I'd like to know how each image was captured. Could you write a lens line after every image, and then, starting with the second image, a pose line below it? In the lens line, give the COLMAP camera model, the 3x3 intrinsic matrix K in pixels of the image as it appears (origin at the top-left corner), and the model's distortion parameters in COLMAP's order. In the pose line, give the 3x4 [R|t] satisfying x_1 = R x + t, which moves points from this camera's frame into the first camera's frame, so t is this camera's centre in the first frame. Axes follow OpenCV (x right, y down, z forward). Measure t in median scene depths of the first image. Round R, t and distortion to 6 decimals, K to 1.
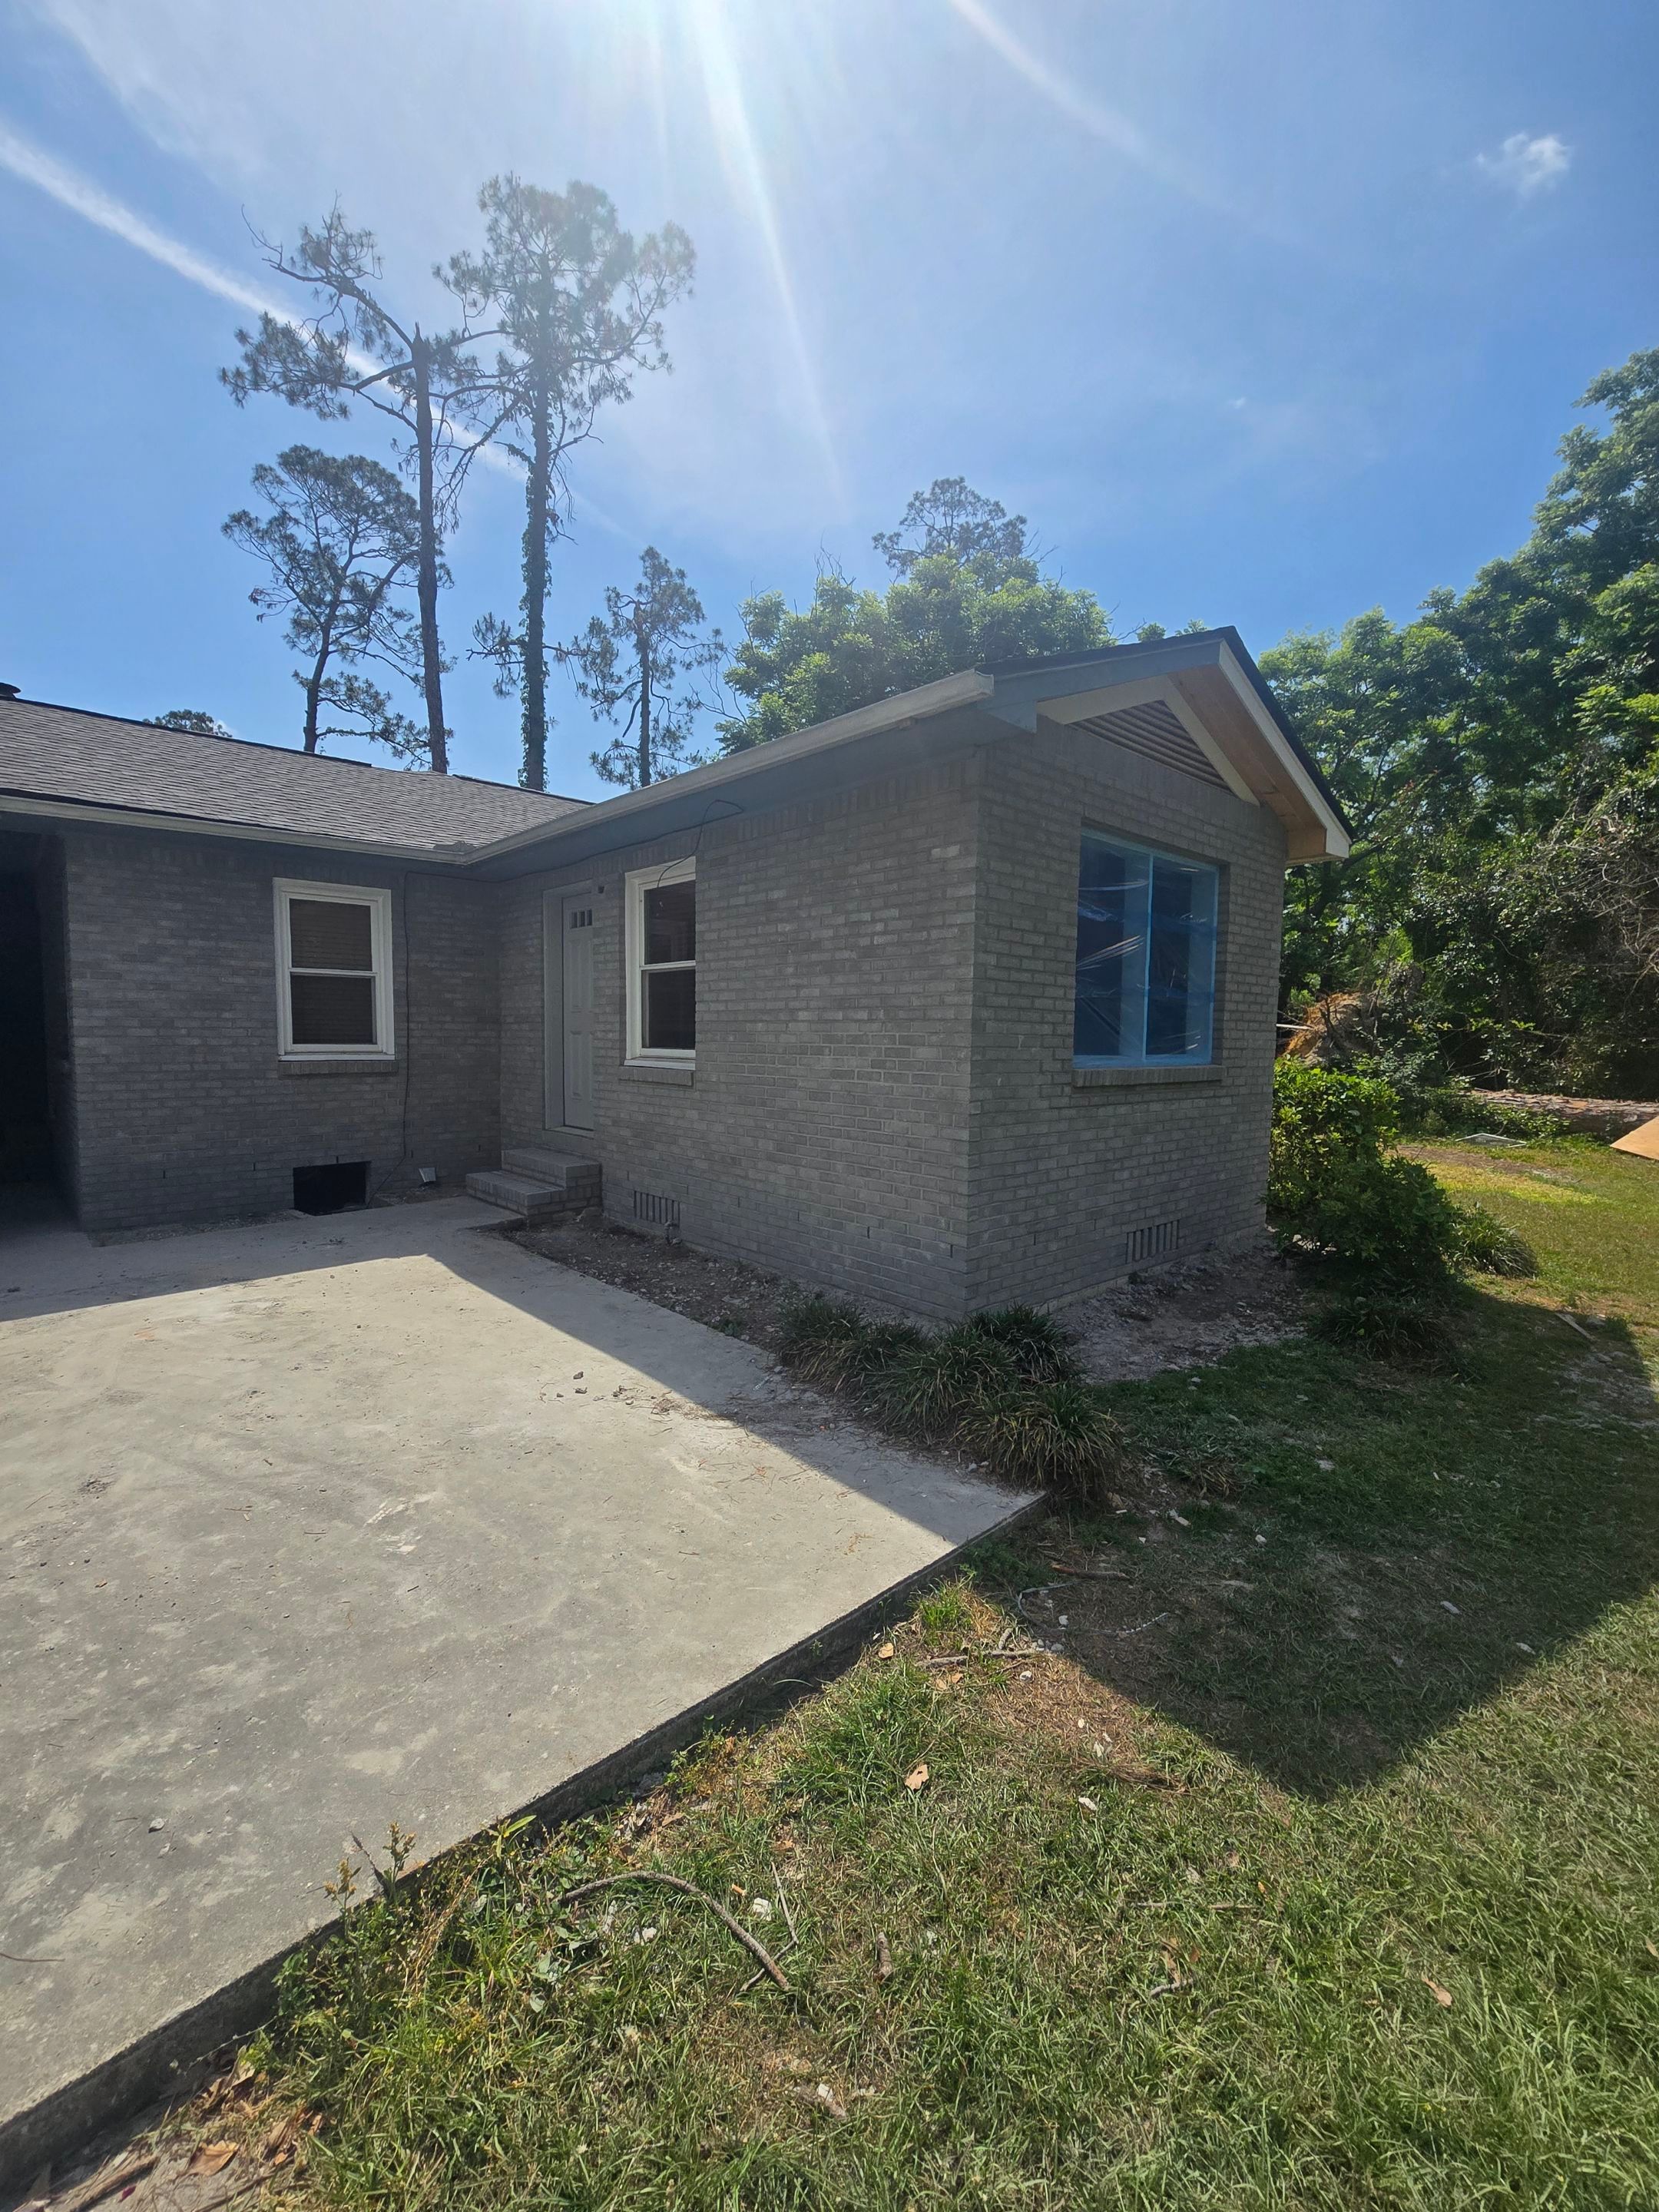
lens RADIAL K [[909.5, 0, 823.3], [0, 909.5, 1108.7], [0, 0, 1]] dist [-0.015716, 0.000627]
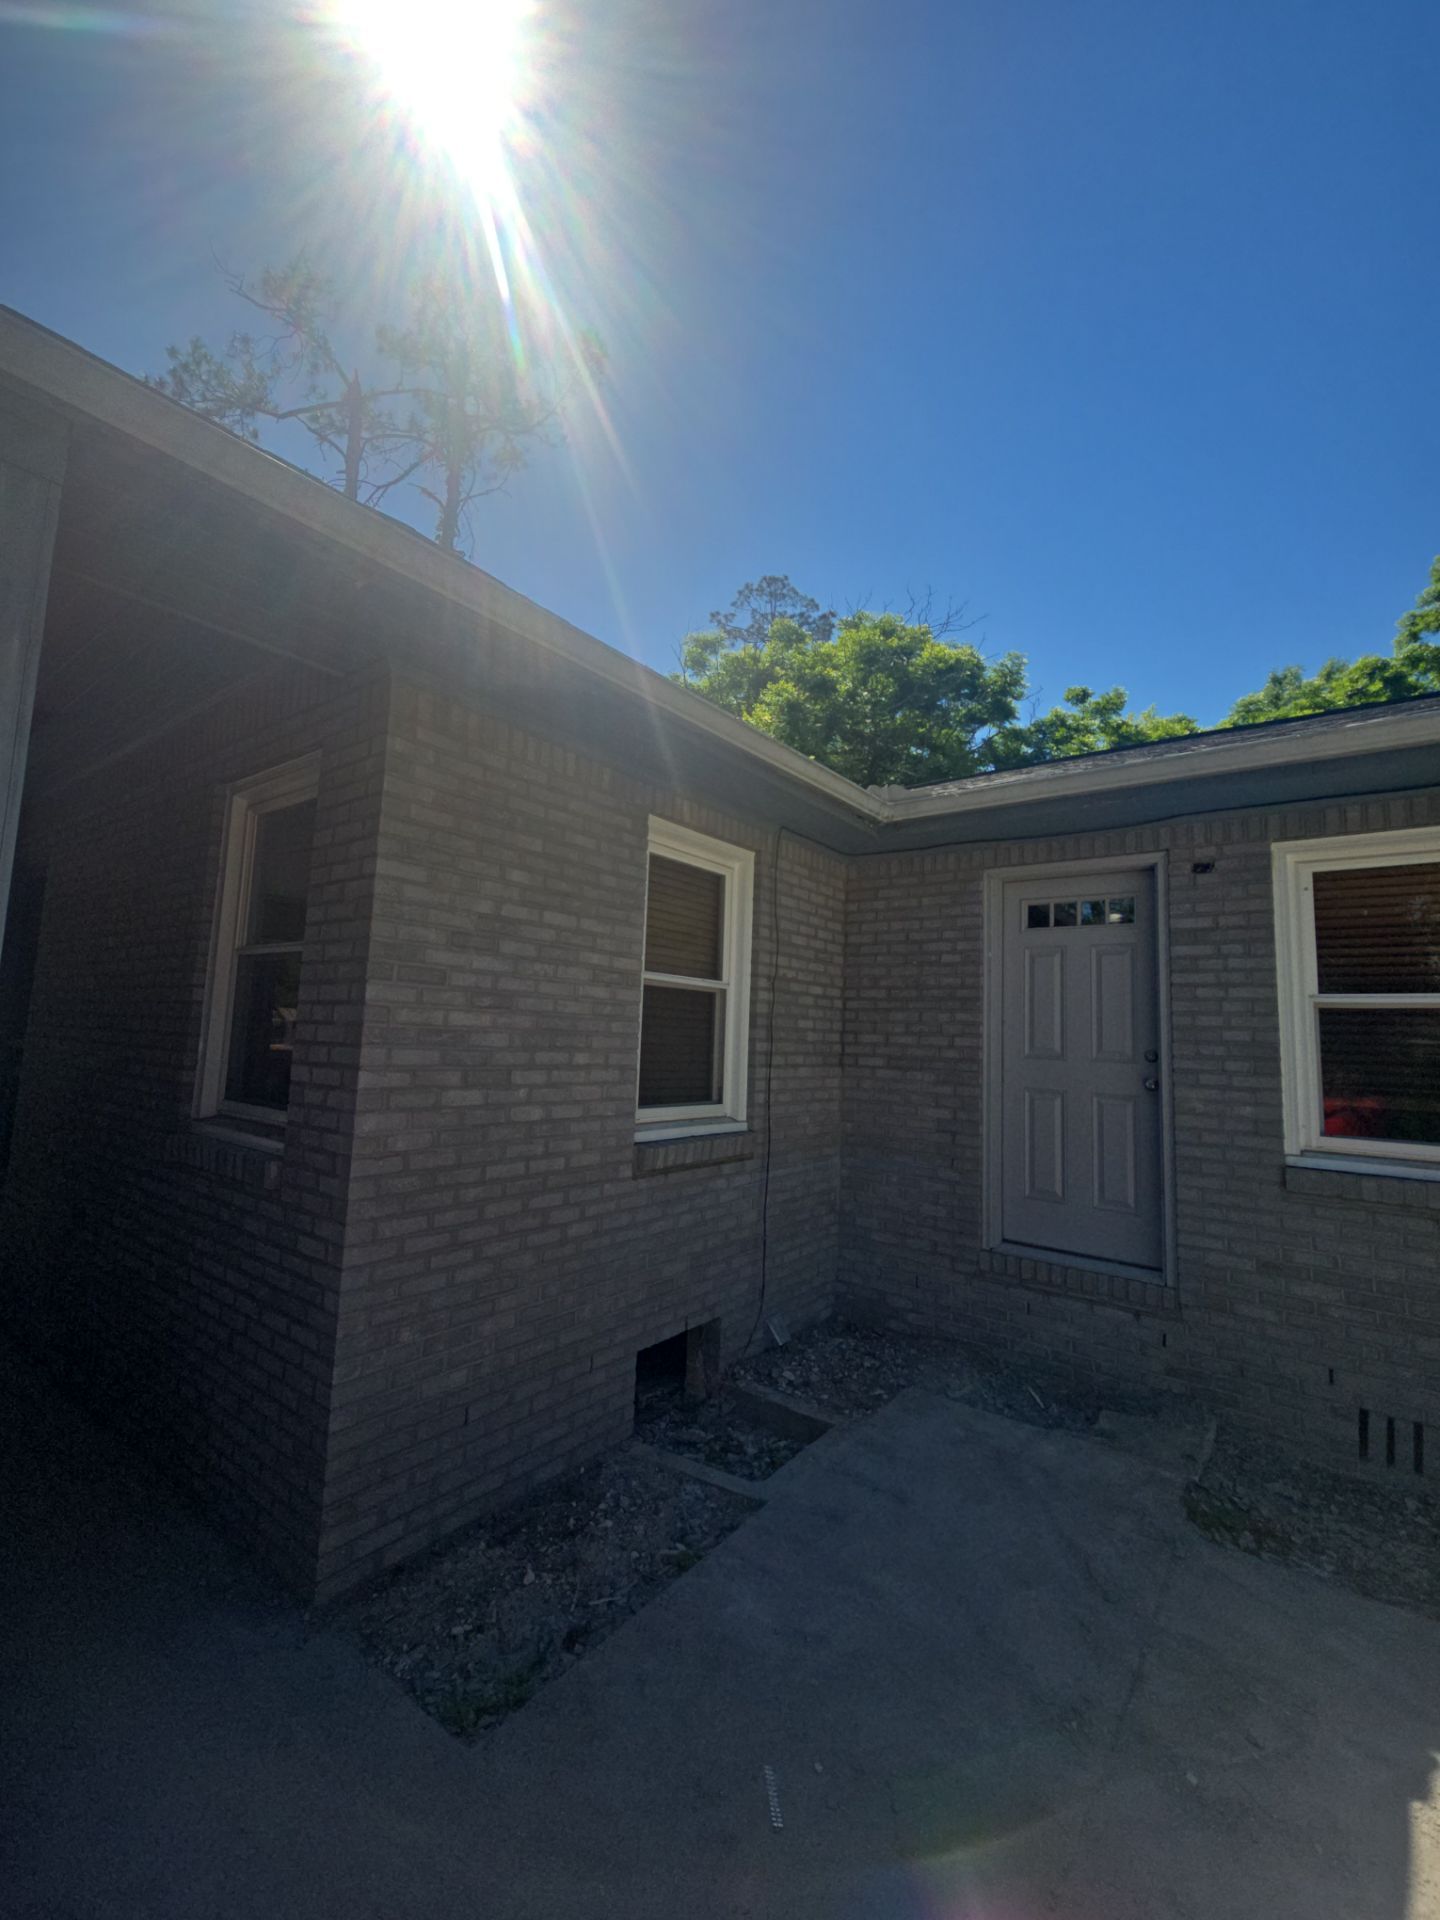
lens RADIAL K [[814.8, 0, 713.6], [0, 814.8, 956.3], [0, 0, 1]] dist [0.001661, 0.000334]
pose [[0.988070, 0.043875, 0.147627, -0.148681], [-0.016304, 0.982973, -0.183023, -0.017490], [-0.153143, 0.178433, 0.971961, 0.119299]]
